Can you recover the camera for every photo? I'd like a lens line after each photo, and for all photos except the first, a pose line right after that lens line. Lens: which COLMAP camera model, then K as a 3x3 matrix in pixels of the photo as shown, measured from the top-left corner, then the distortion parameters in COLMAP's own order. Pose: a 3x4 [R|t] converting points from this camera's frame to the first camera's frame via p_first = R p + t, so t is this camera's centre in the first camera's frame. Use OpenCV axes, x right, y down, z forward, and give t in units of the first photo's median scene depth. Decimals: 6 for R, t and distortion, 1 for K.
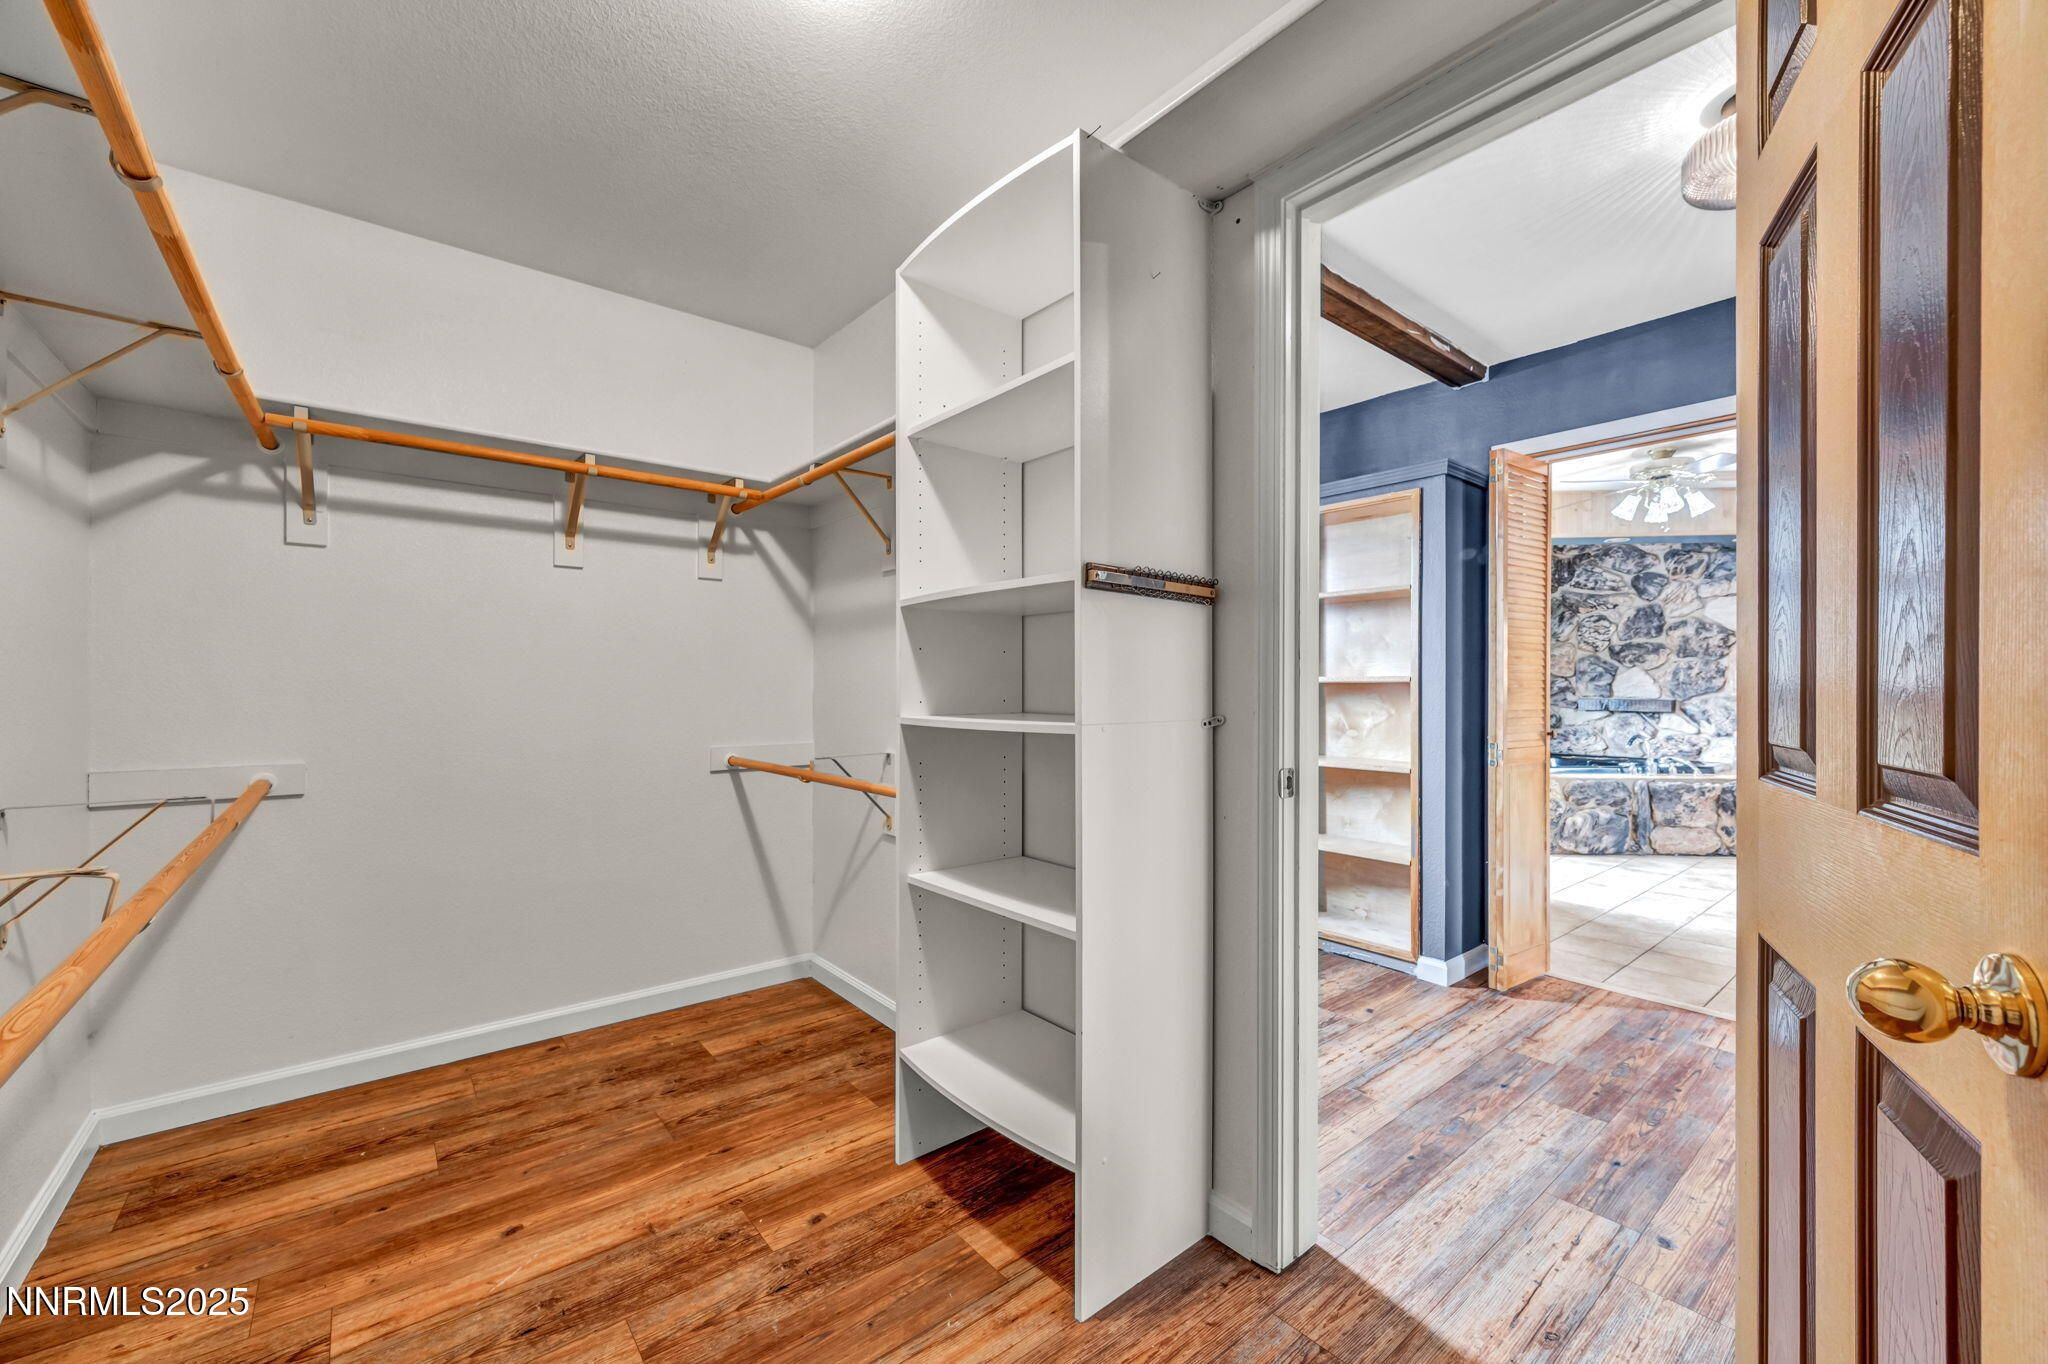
lens RADIAL K [[819.1, 0, 1017.5], [0, 819.1, 684.0], [0, 0, 1]] dist [0.001620, 0.000198]
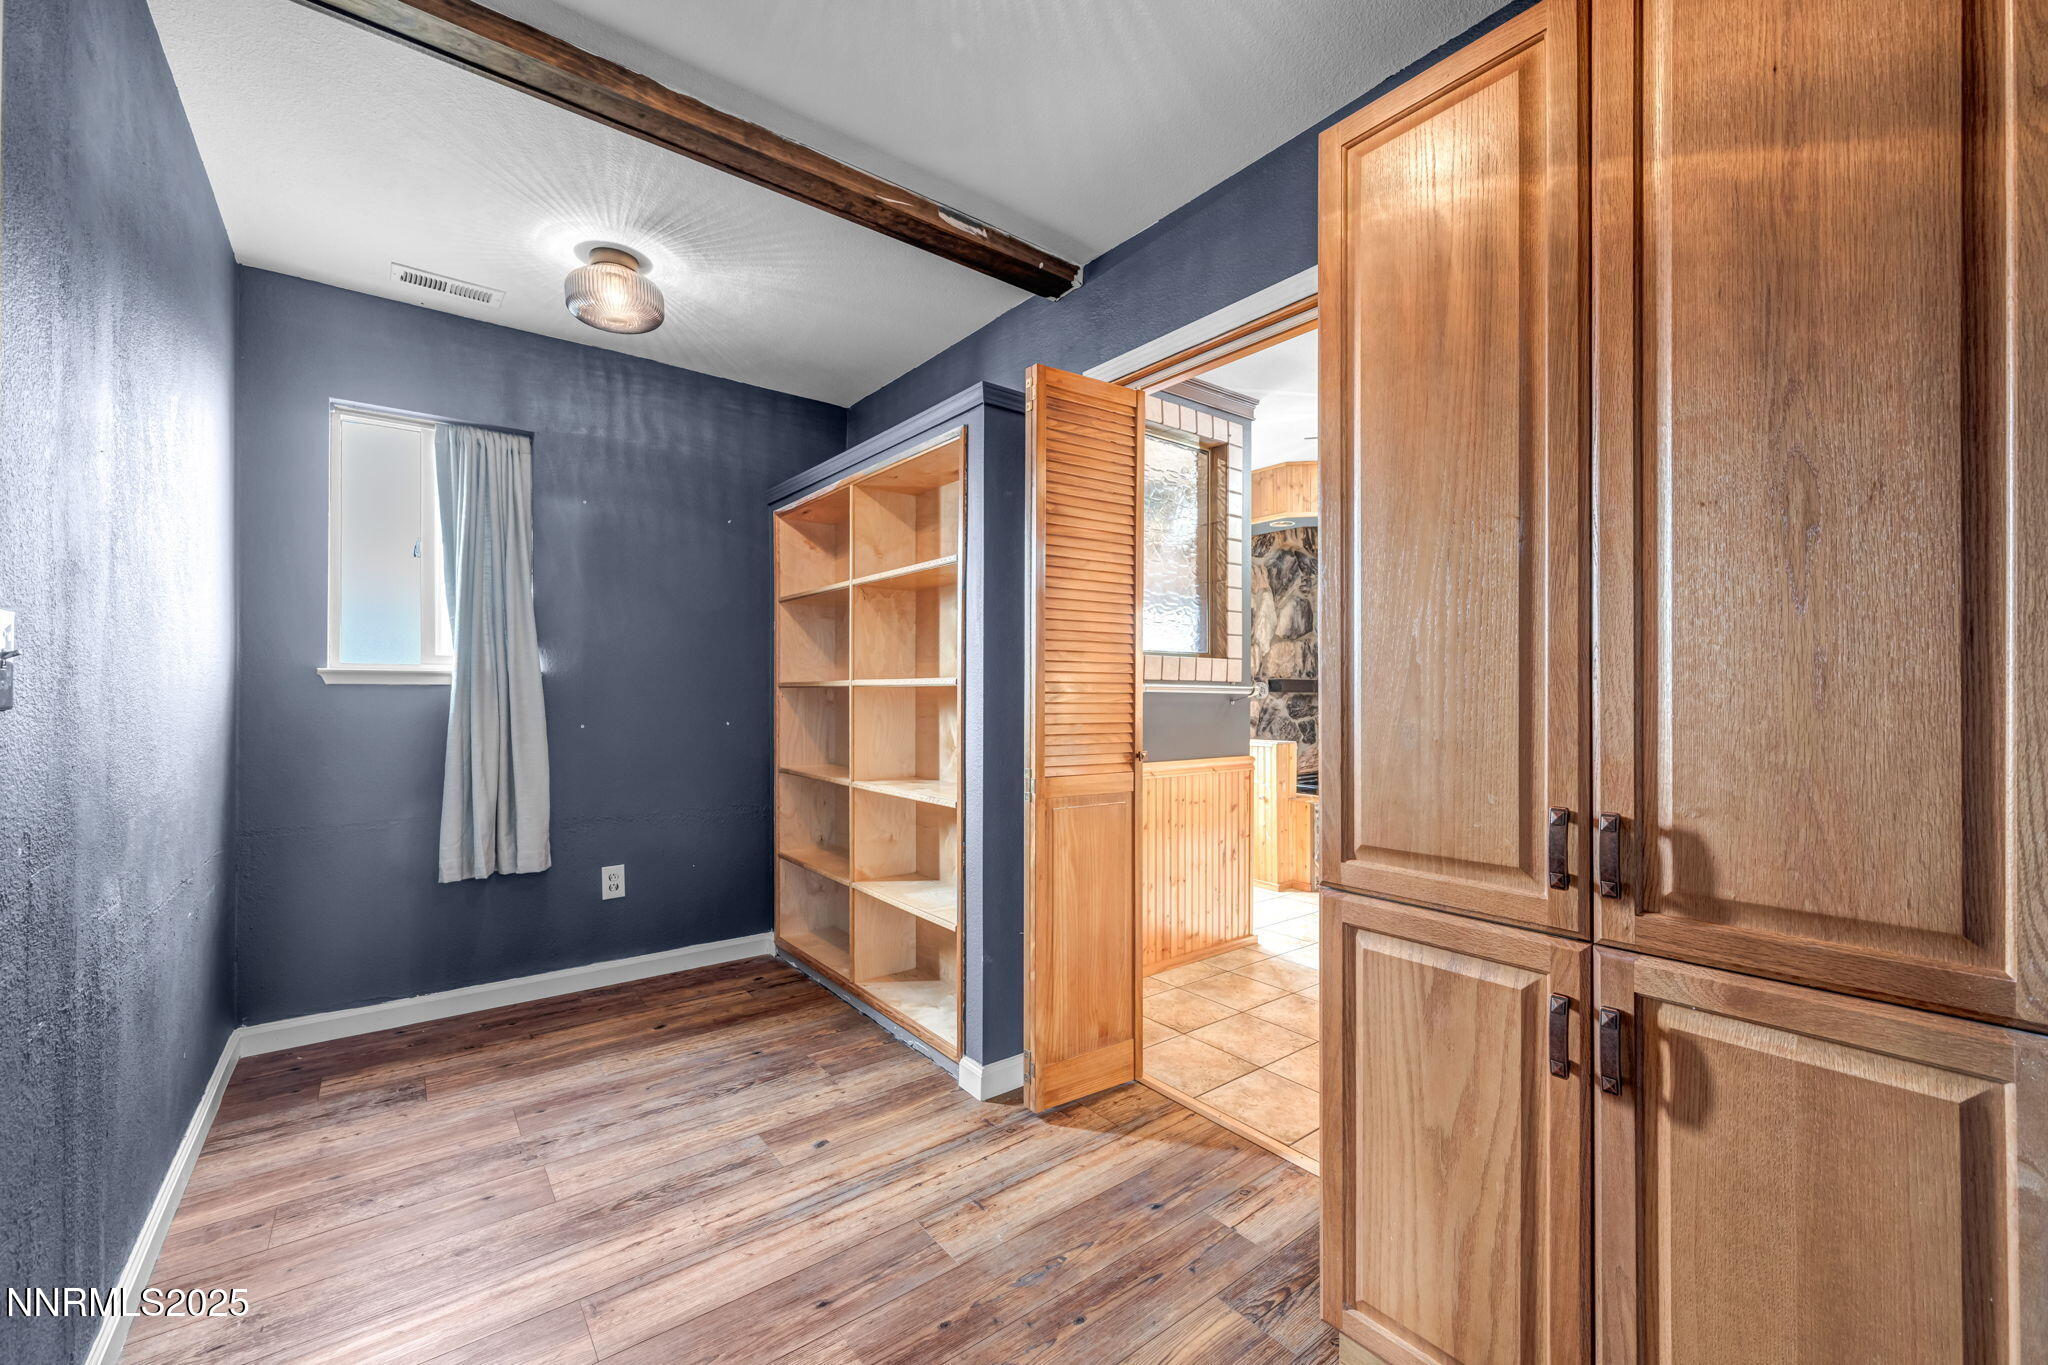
lens RADIAL K [[819.1, 0, 1017.5], [0, 819.1, 684.5], [0, 0, 1]] dist [0.001620, 0.000198]
pose [[0.999376, -0.005534, -0.034899, 0.626531], [0.005234, 0.999949, -0.008687, 0.004660], [0.034946, 0.008499, 0.999353, 0.286499]]
